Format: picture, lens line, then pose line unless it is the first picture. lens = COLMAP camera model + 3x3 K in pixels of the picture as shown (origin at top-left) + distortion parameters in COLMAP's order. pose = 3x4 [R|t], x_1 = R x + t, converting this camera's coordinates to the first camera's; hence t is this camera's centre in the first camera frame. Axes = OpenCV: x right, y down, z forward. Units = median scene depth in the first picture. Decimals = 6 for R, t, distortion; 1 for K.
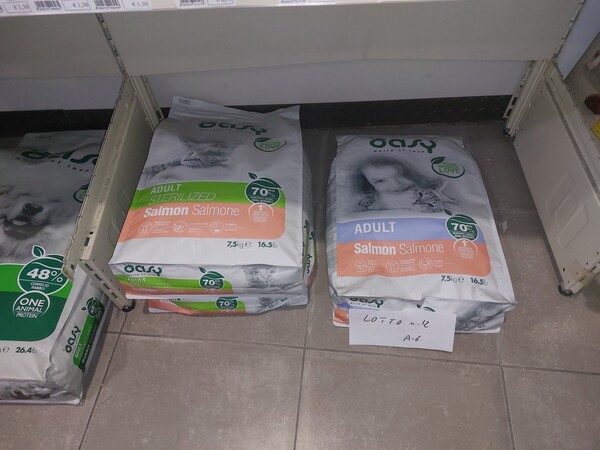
lens RADIAL K [[387.5, 0, 300.0], [0, 387.5, 225.0], [0, 0, 1]] dist [0.060354, -0.044769]
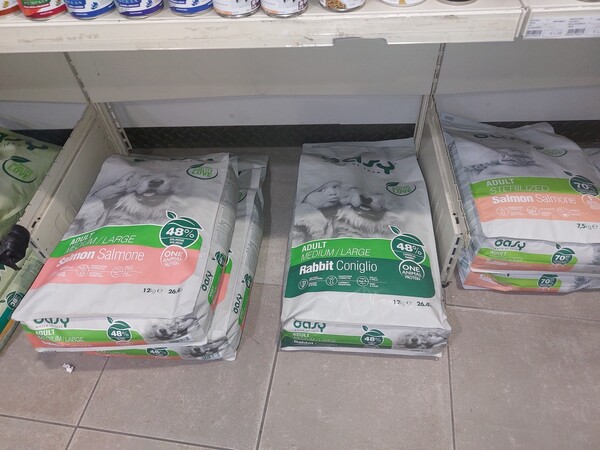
lens RADIAL K [[387.5, 0, 300.0], [0, 387.5, 225.0], [0, 0, 1]] dist [0.060354, -0.044769]
pose [[0.999128, 0.029514, -0.029528, -0.902031], [-0.032047, 0.995484, -0.089353, 0.164154], [0.026758, 0.090221, 0.995562, -0.209800]]
